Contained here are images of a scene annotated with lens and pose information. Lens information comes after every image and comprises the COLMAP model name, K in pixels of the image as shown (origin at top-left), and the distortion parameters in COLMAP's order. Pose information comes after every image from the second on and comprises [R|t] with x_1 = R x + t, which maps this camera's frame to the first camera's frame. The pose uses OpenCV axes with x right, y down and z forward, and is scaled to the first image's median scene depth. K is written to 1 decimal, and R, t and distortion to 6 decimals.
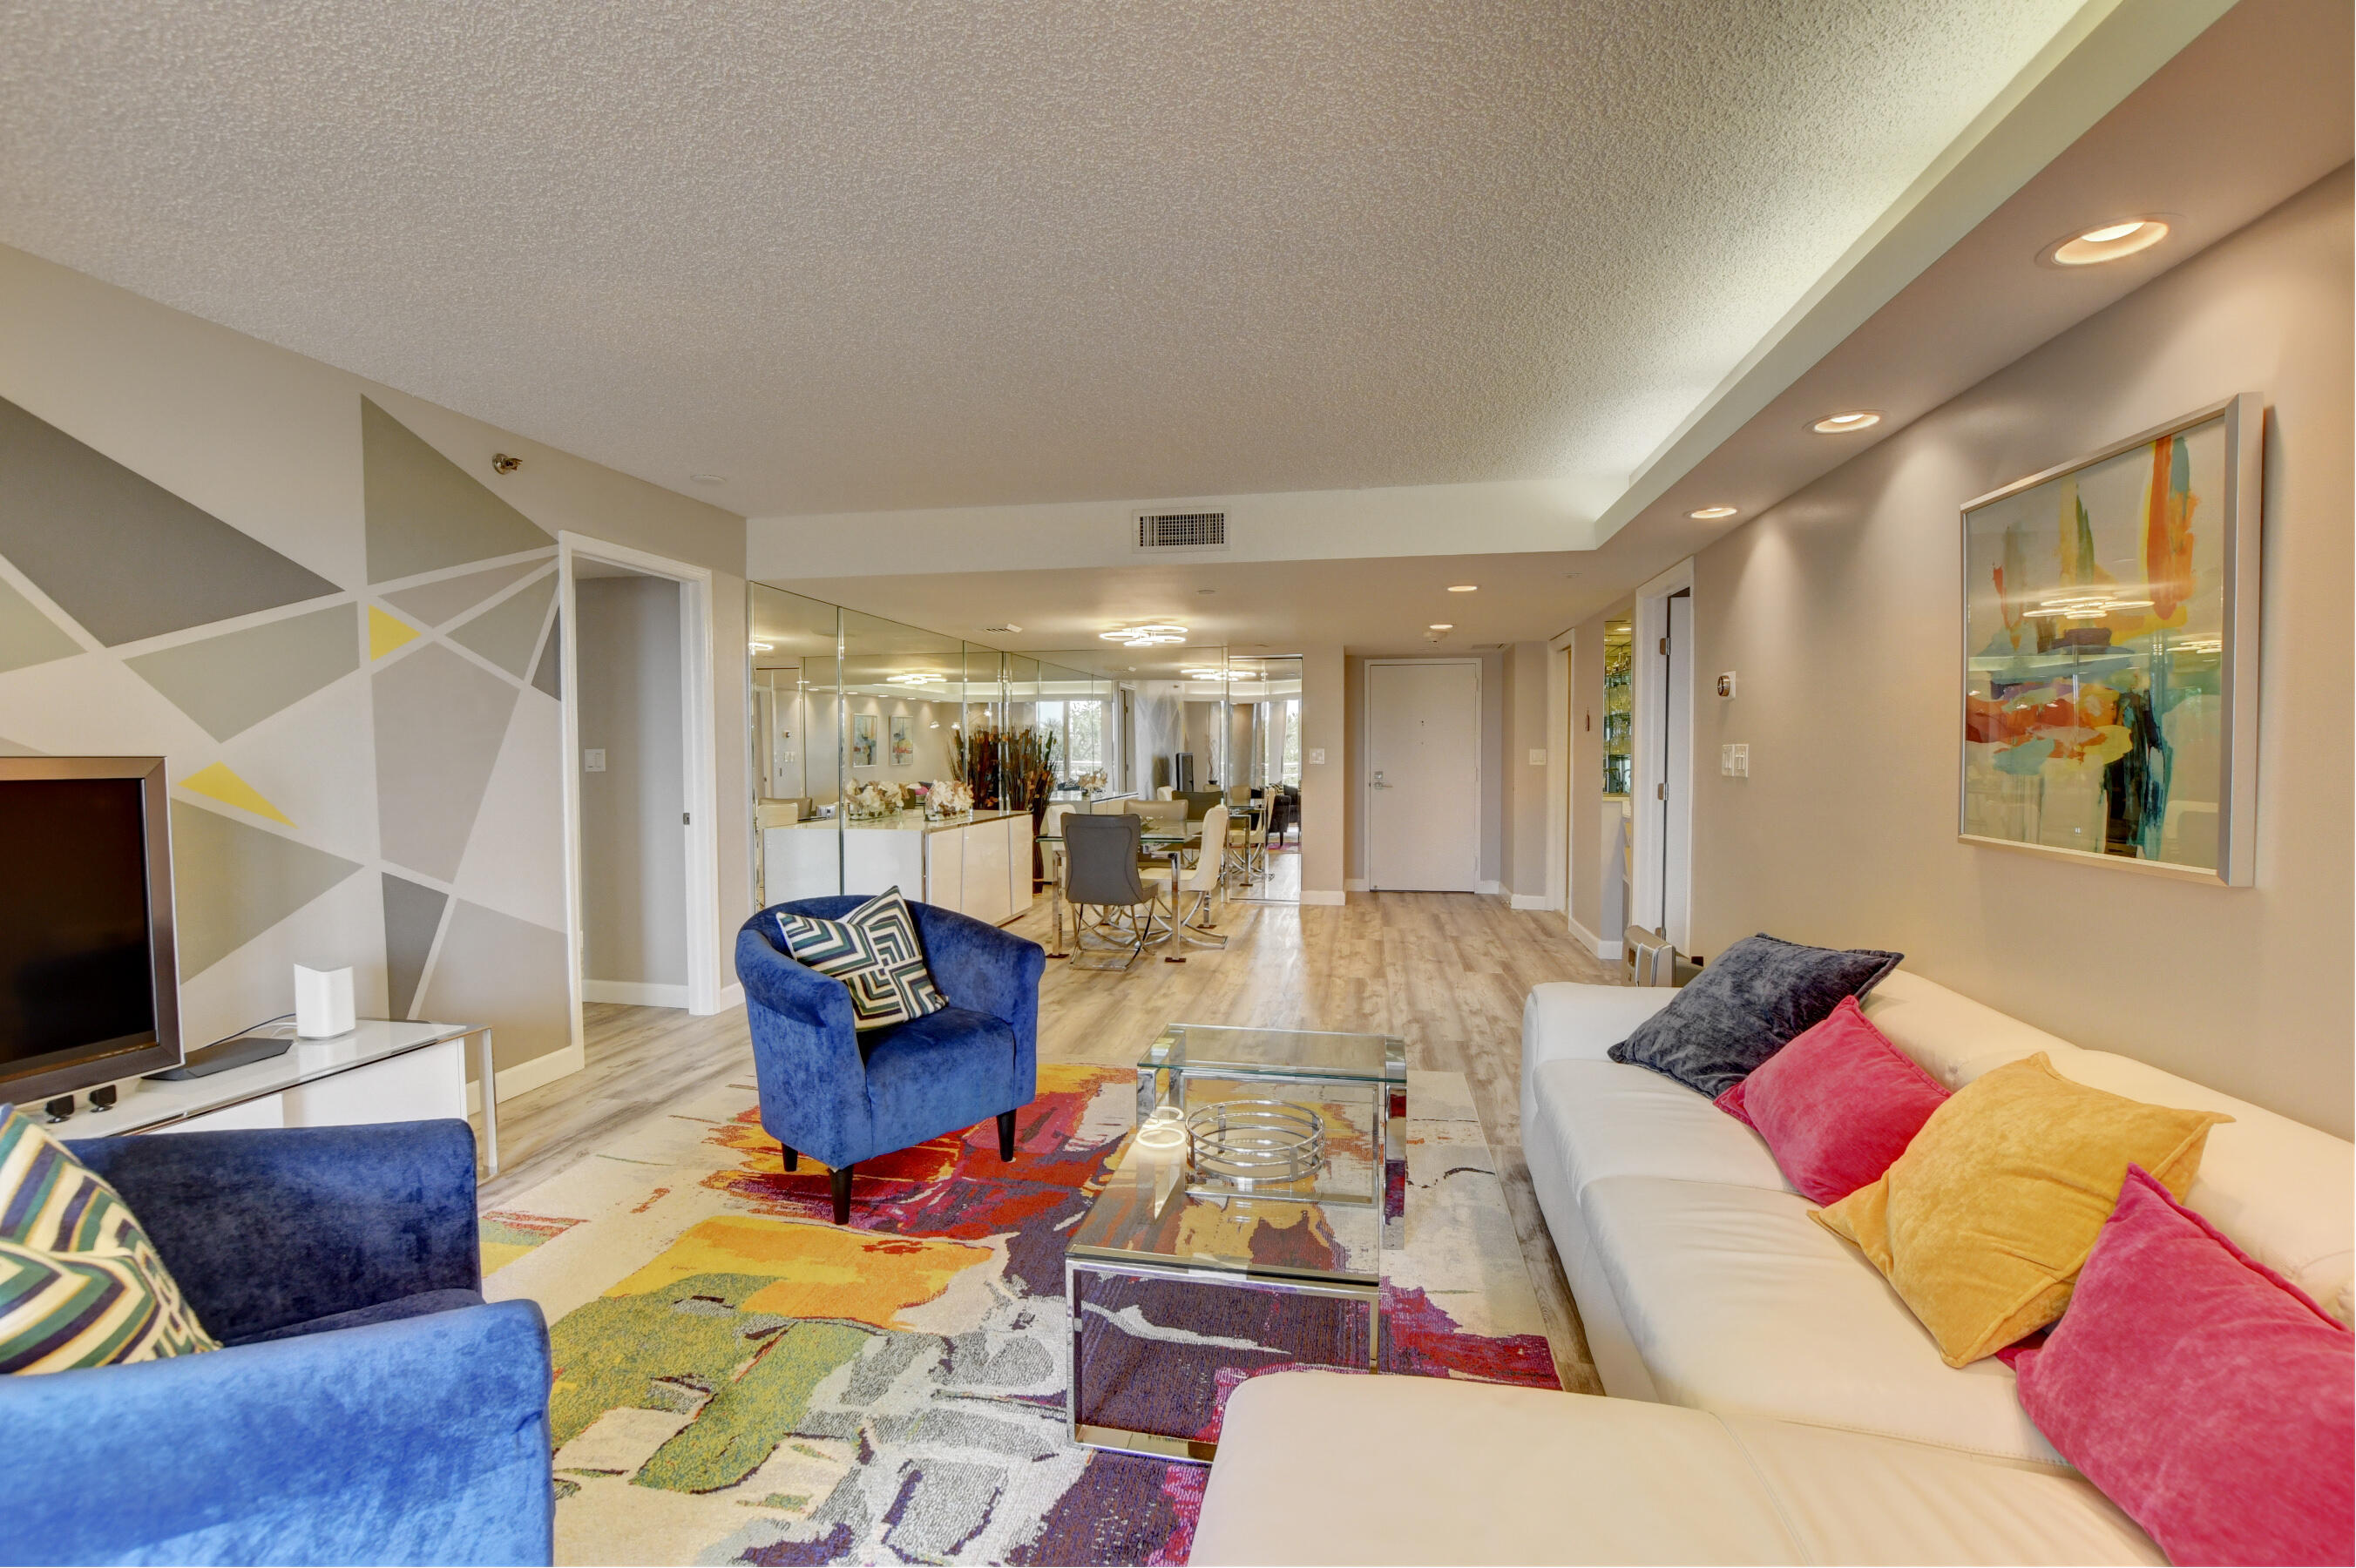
lens RADIAL K [[1035.0, 0, 1172.9], [0, 1035.0, 786.2], [0, 0, 1]] dist [-0.030252, 0.002473]
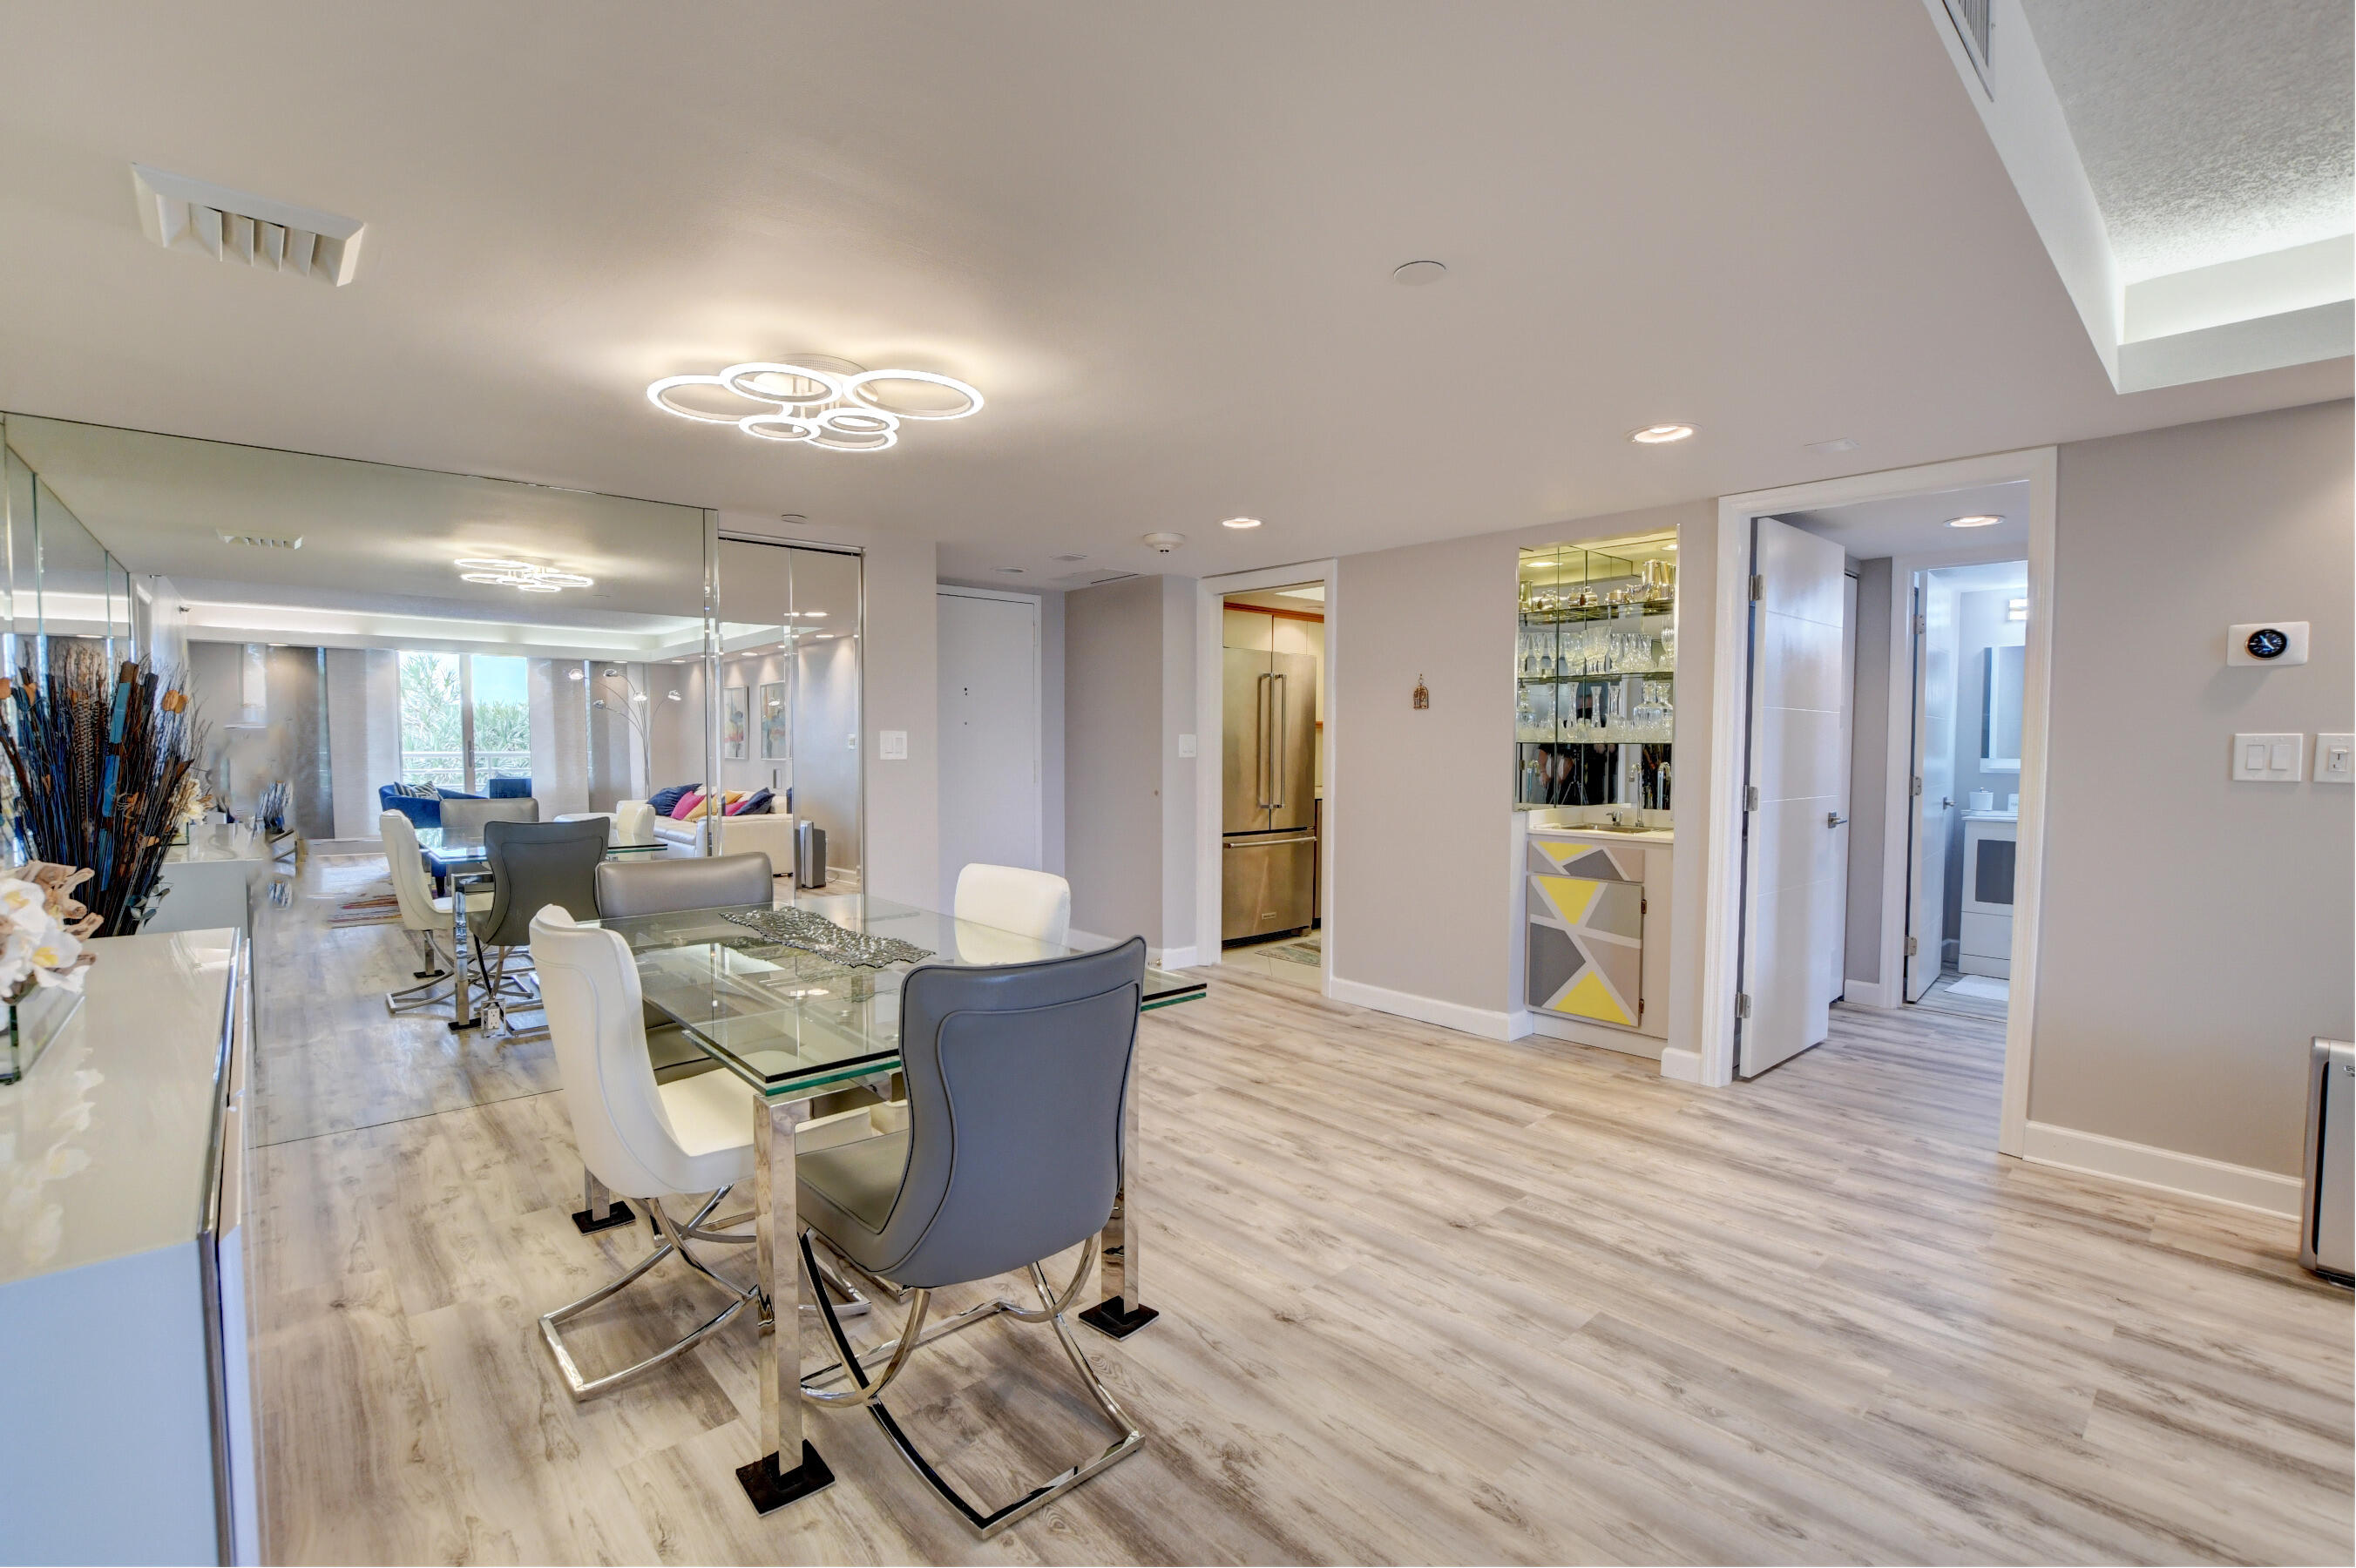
lens RADIAL K [[1035.0, 0, 1174.3], [0, 1035.0, 778.3], [0, 0, 1]] dist [-0.030252, 0.002473]
pose [[0.606691, -0.026601, 0.794493, -0.508600], [0.021067, 0.999627, 0.017382, -0.047343], [-0.794659, 0.006192, 0.607025, 1.485057]]
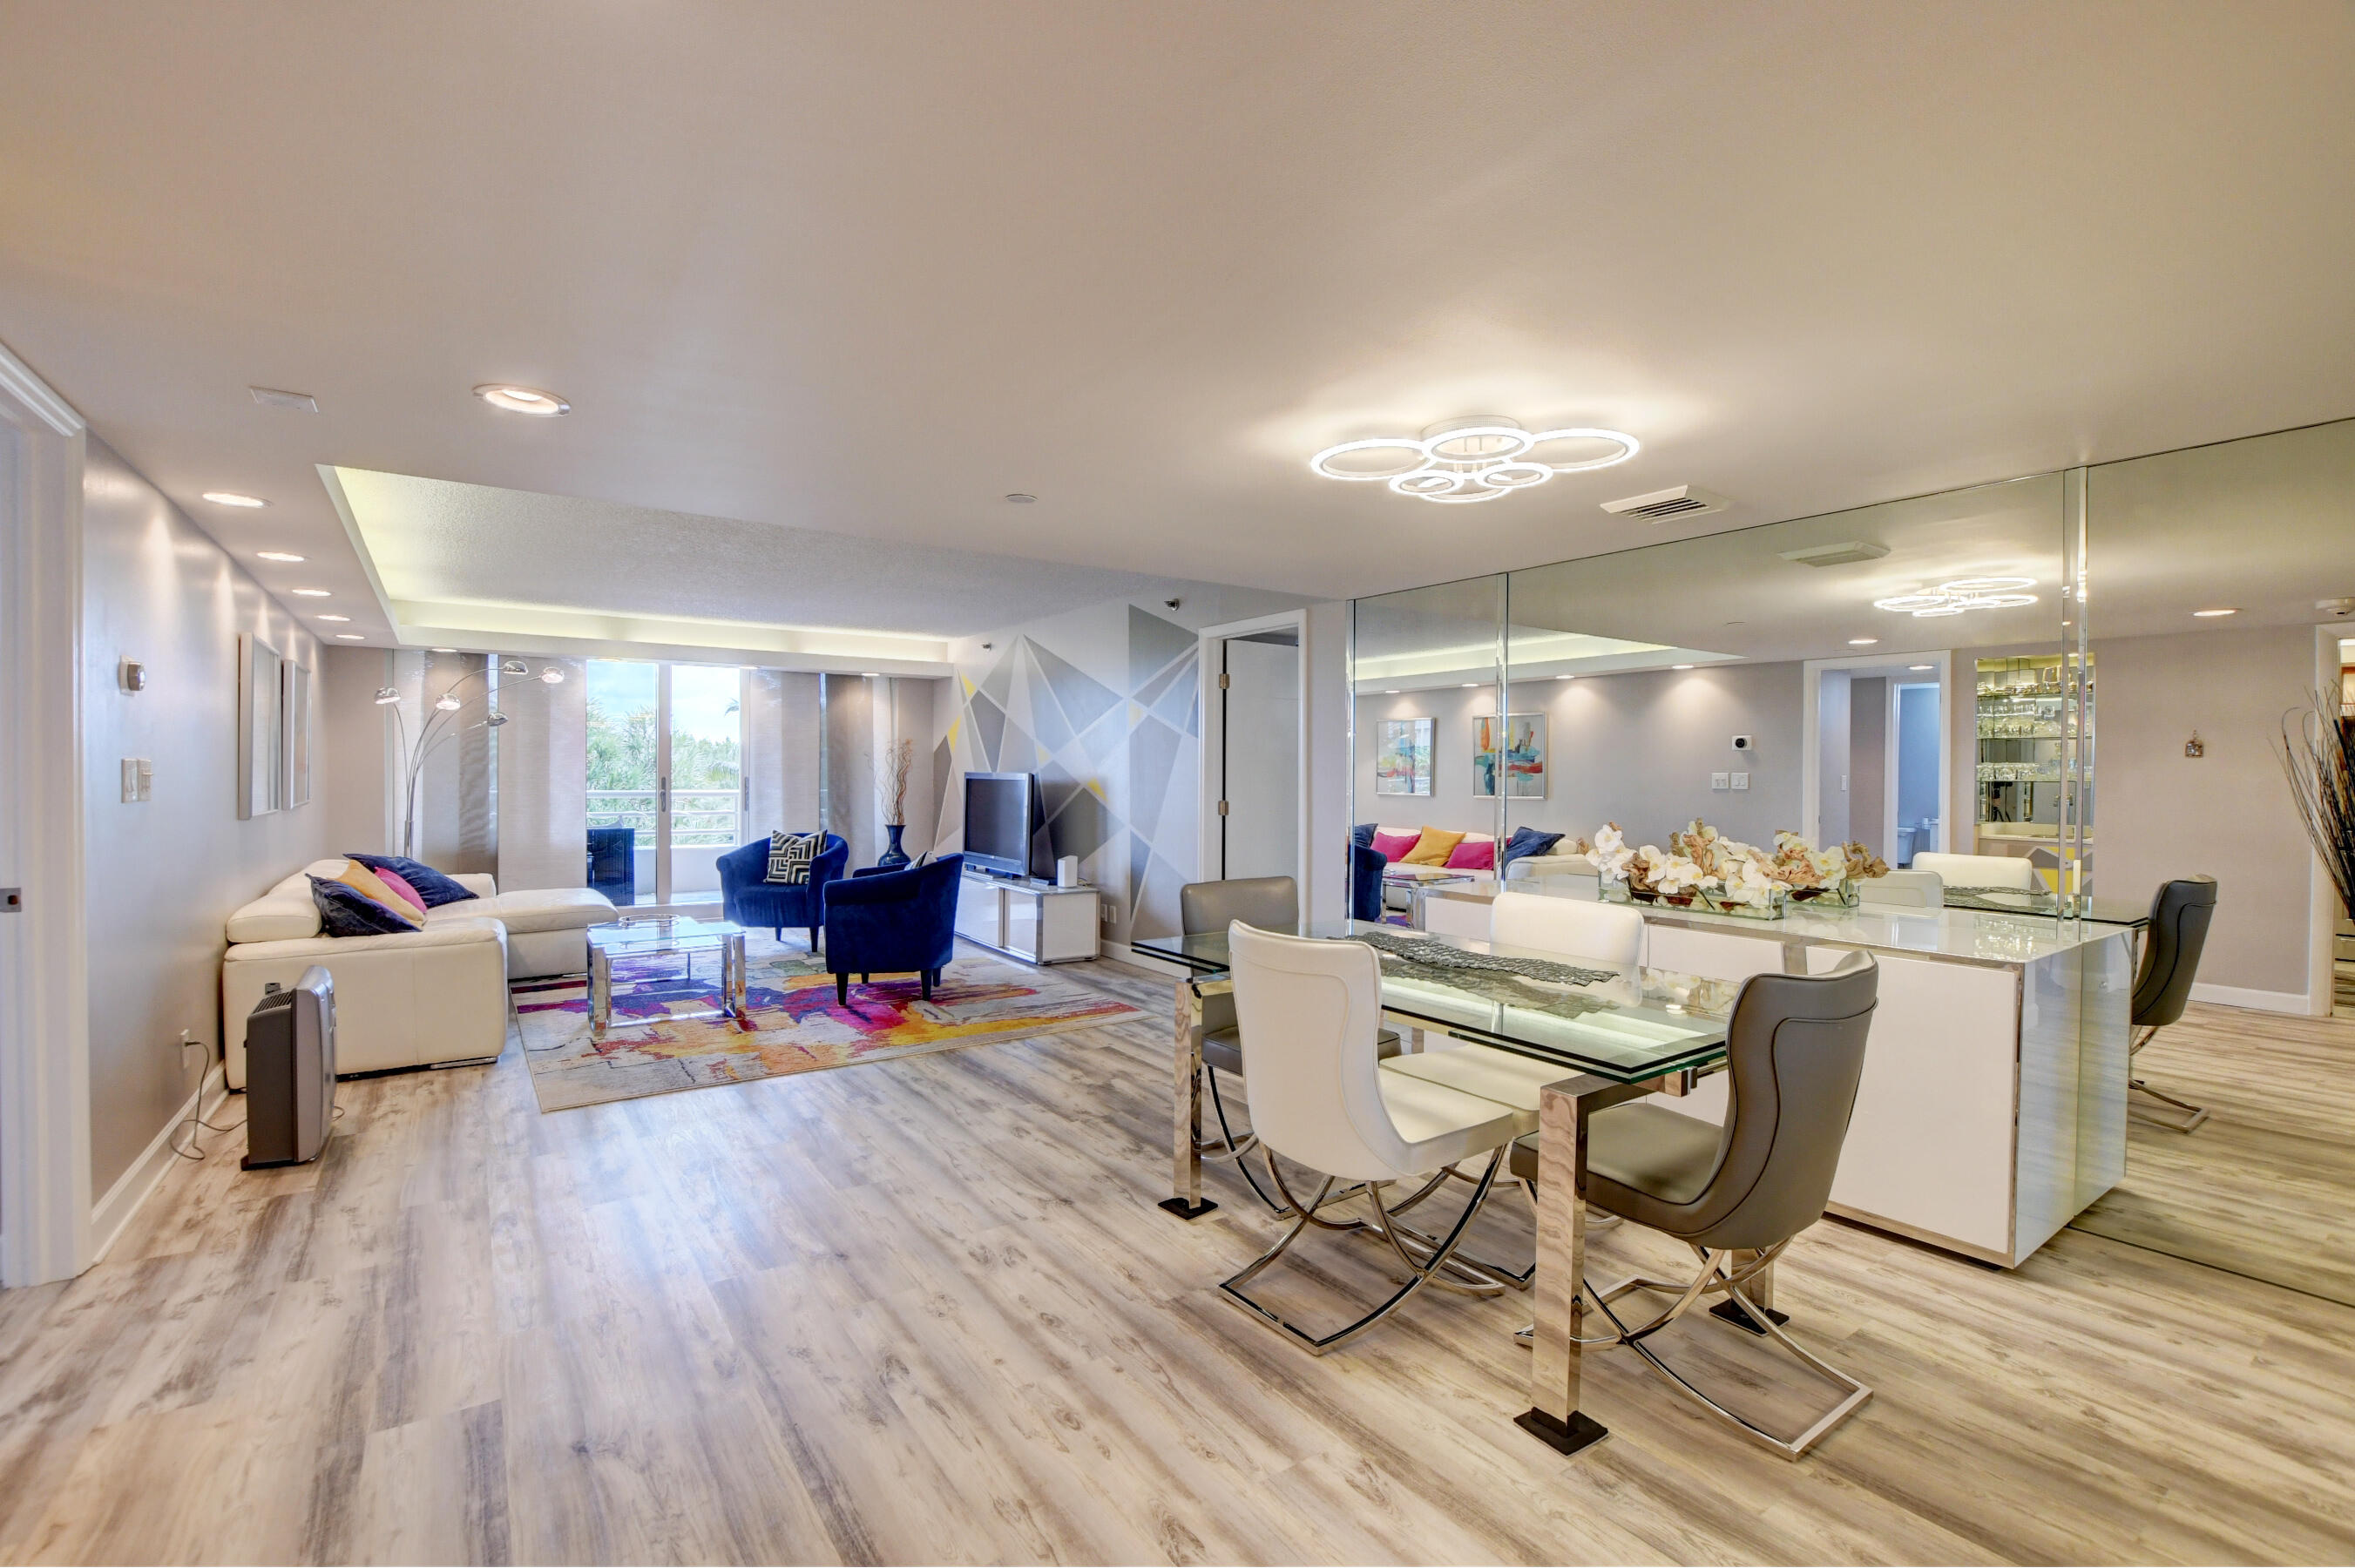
lens RADIAL K [[1034.6, 0, 1170.0], [0, 1034.6, 787.1], [0, 0, 1]] dist [-0.030252, 0.002473]
pose [[-0.705742, 0.006411, -0.708440, 0.667909], [-0.028143, 0.998916, 0.037076, -0.084440], [0.707910, 0.046104, -0.704796, 2.555340]]
